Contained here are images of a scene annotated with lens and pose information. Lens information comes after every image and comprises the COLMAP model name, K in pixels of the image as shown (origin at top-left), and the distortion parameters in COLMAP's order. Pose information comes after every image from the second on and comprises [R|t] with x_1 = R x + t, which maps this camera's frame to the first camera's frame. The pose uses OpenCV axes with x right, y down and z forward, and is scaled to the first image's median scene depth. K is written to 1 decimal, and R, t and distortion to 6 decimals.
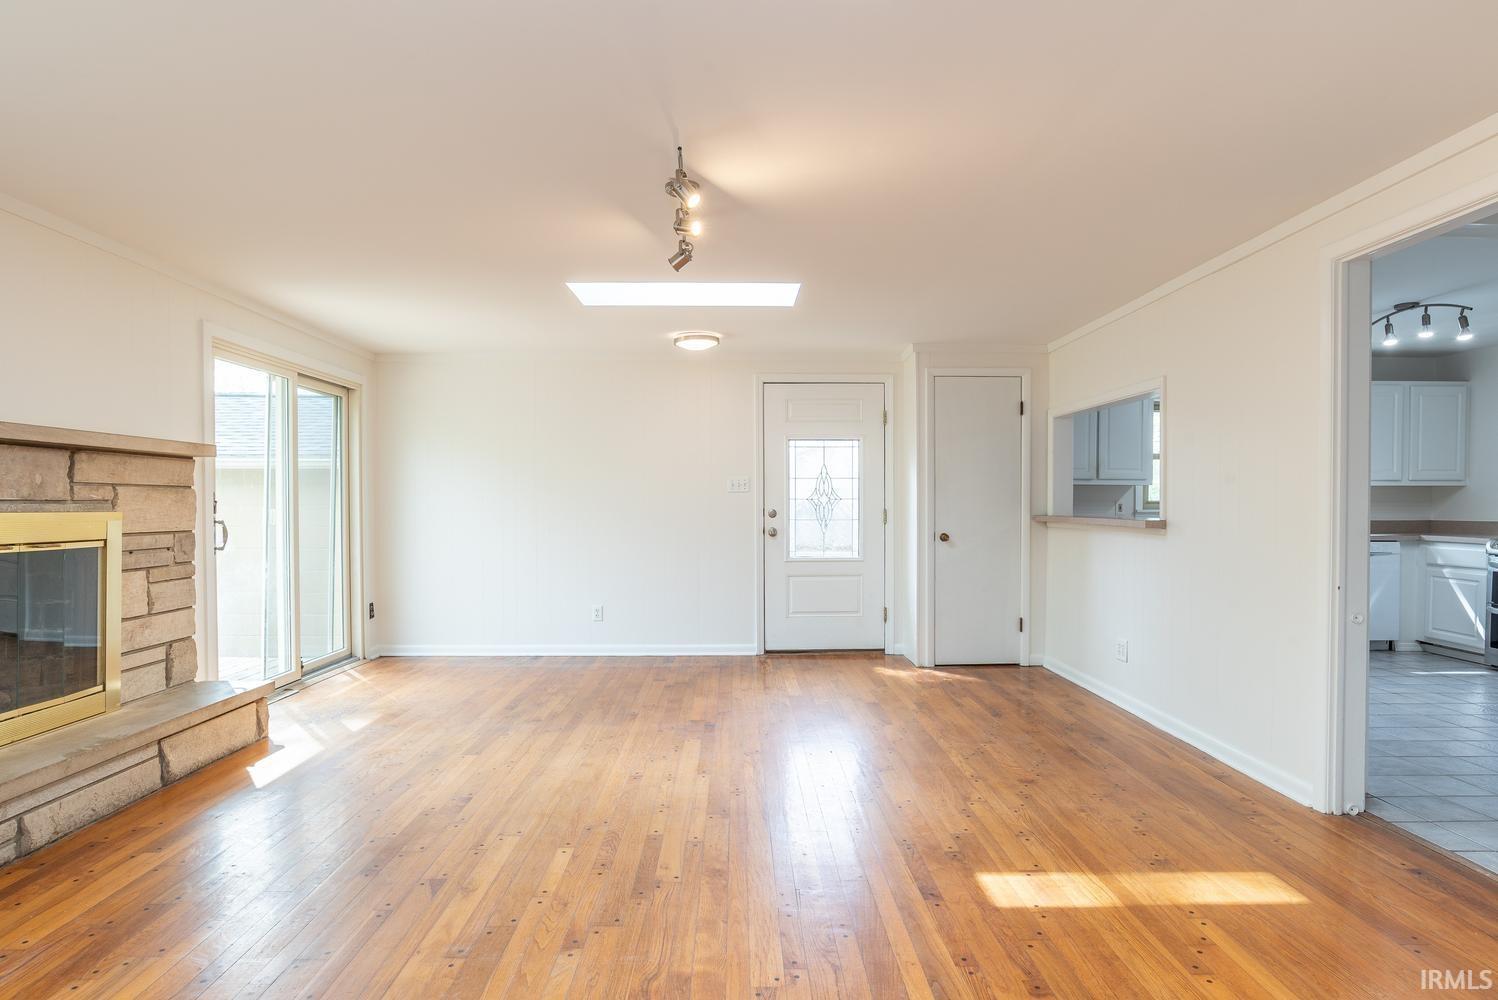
lens RADIAL K [[848.1, 0, 743.0], [0, 848.1, 518.5], [0, 0, 1]] dist [-0.037843, 0.017523]
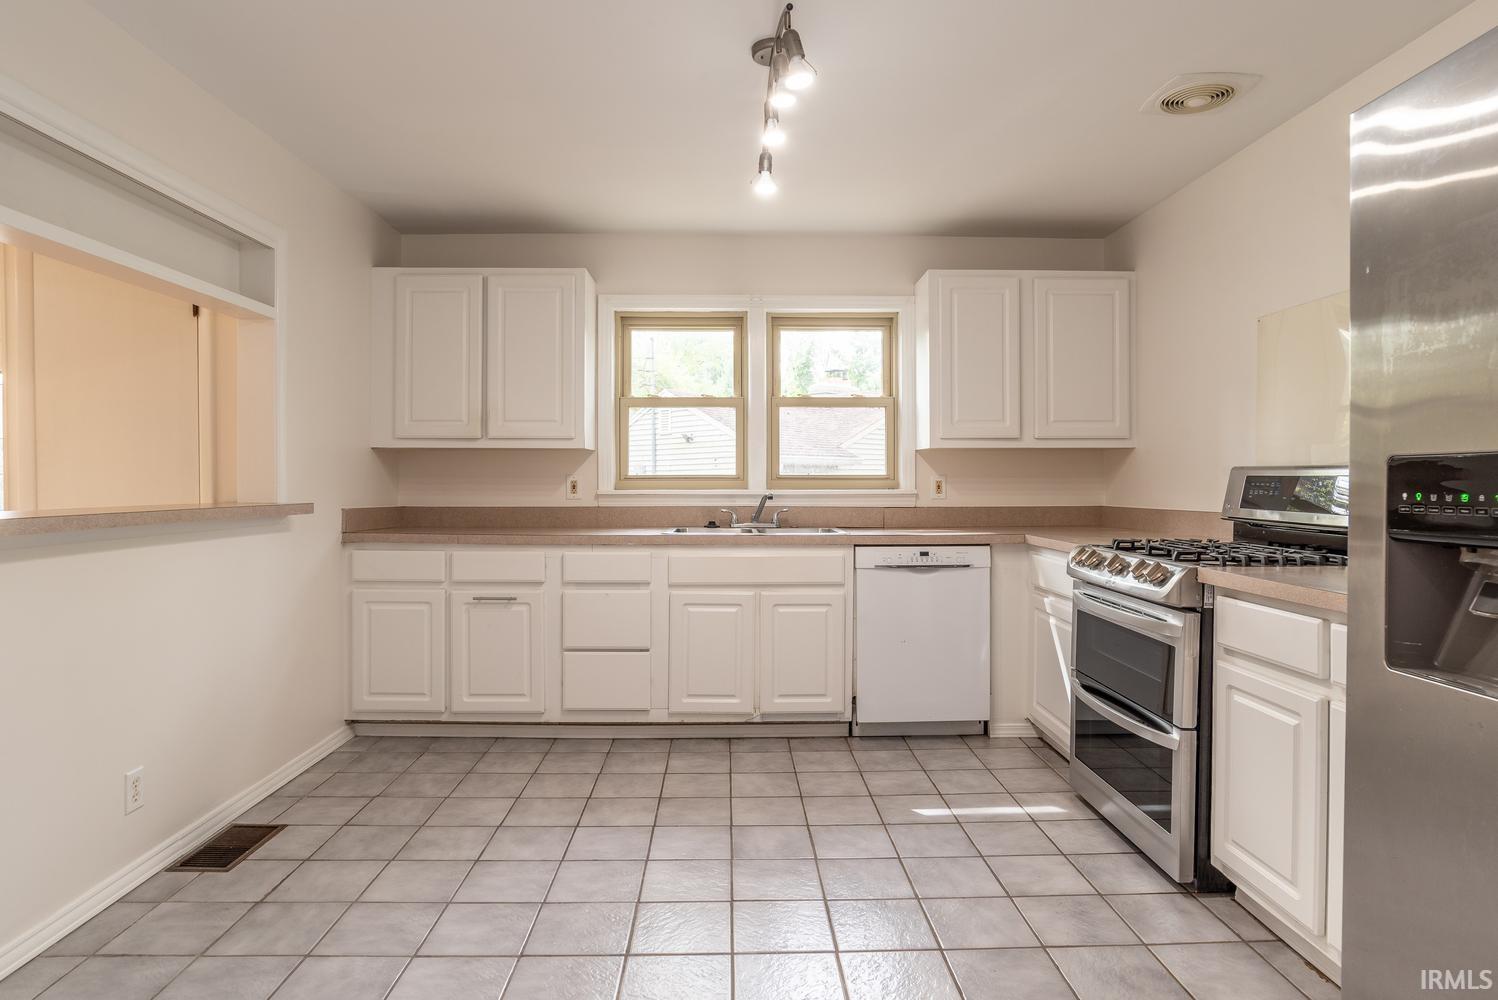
lens RADIAL K [[848.1, 0, 749.8], [0, 848.1, 478.3], [0, 0, 1]] dist [-0.037843, 0.017523]
pose [[0.999962, -0.003020, 0.008143, 0.624849], [0.003198, 0.999755, -0.021910, -0.005884], [-0.008075, 0.021935, 0.999727, 0.432334]]
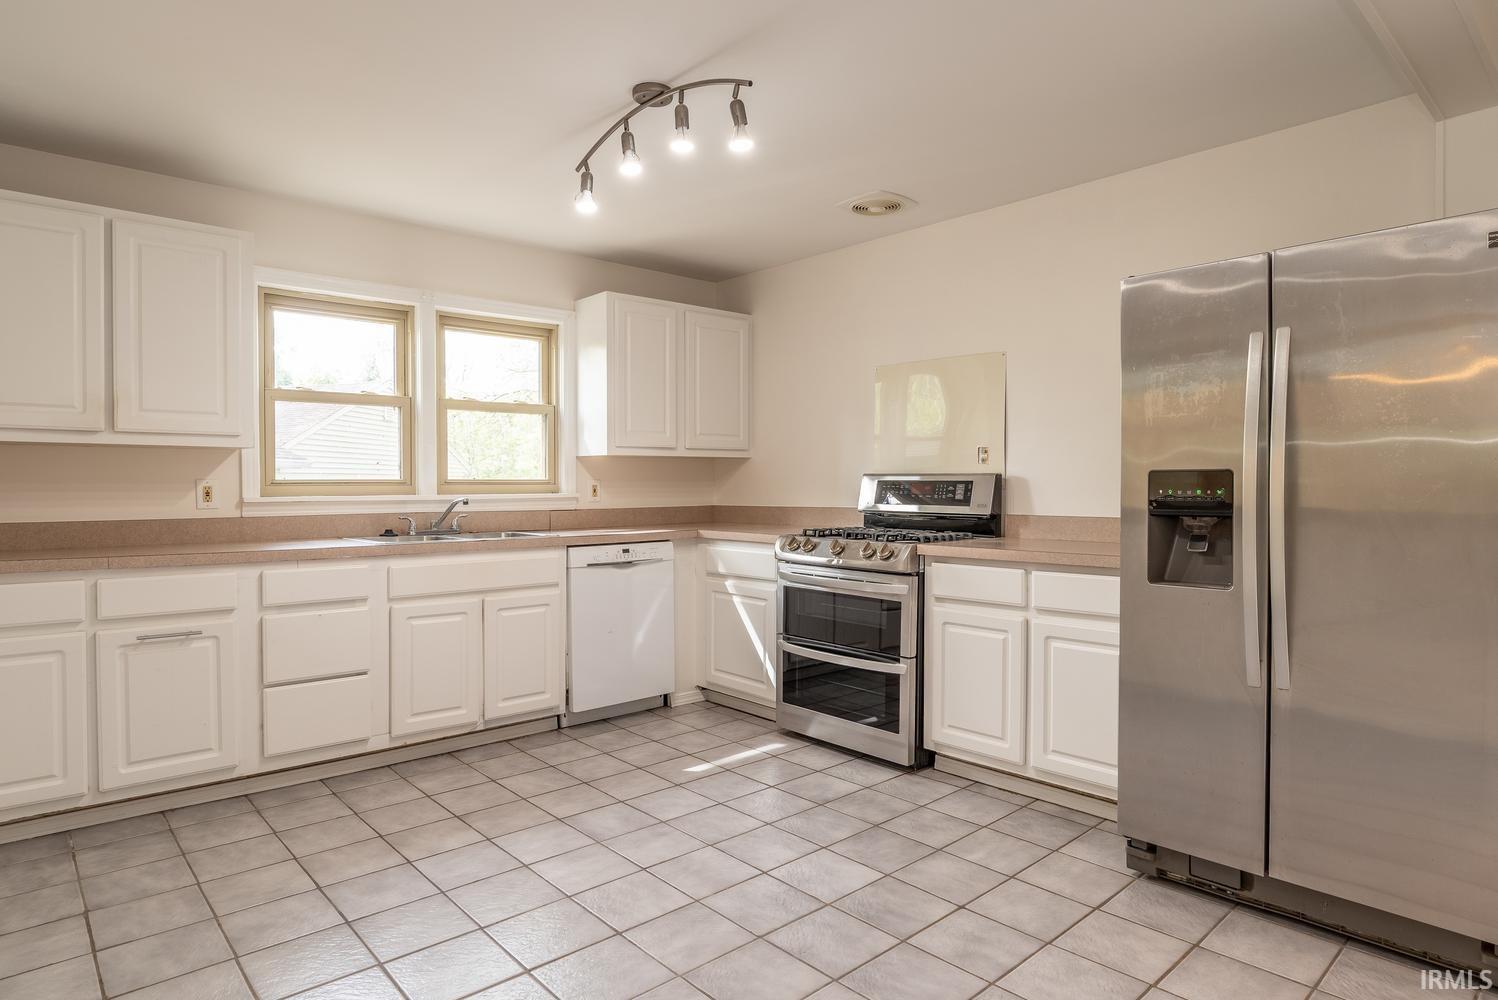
lens RADIAL K [[848.1, 0, 750.1], [0, 848.1, 492.3], [0, 0, 1]] dist [-0.037843, 0.017523]
pose [[0.757290, -0.011839, 0.652972, 0.404581], [0.017782, 0.999839, -0.002494, -0.007557], [-0.652837, 0.013500, 0.757378, 0.462517]]
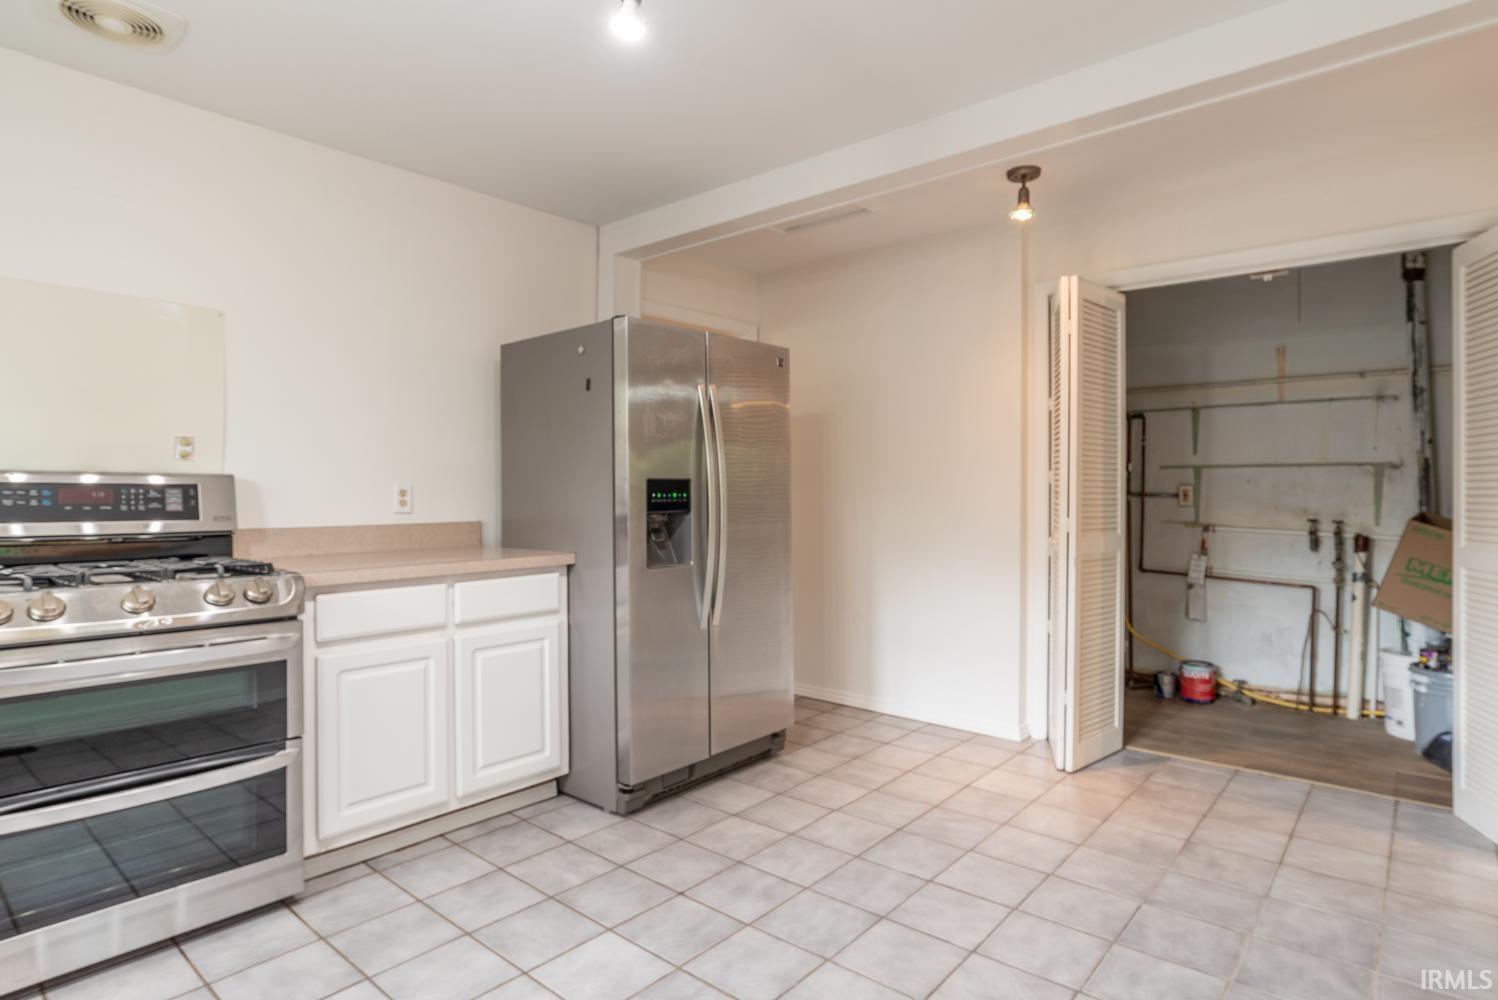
lens RADIAL K [[812.5, 0, 747.4], [0, 812.5, 494.4], [0, 0, 1]] dist [-0.016704, 0.001149]
pose [[-0.739813, -0.007819, 0.672767, 0.441008], [0.009632, 0.999707, 0.022210, -0.015216], [-0.672743, 0.022912, -0.739521, 0.912963]]
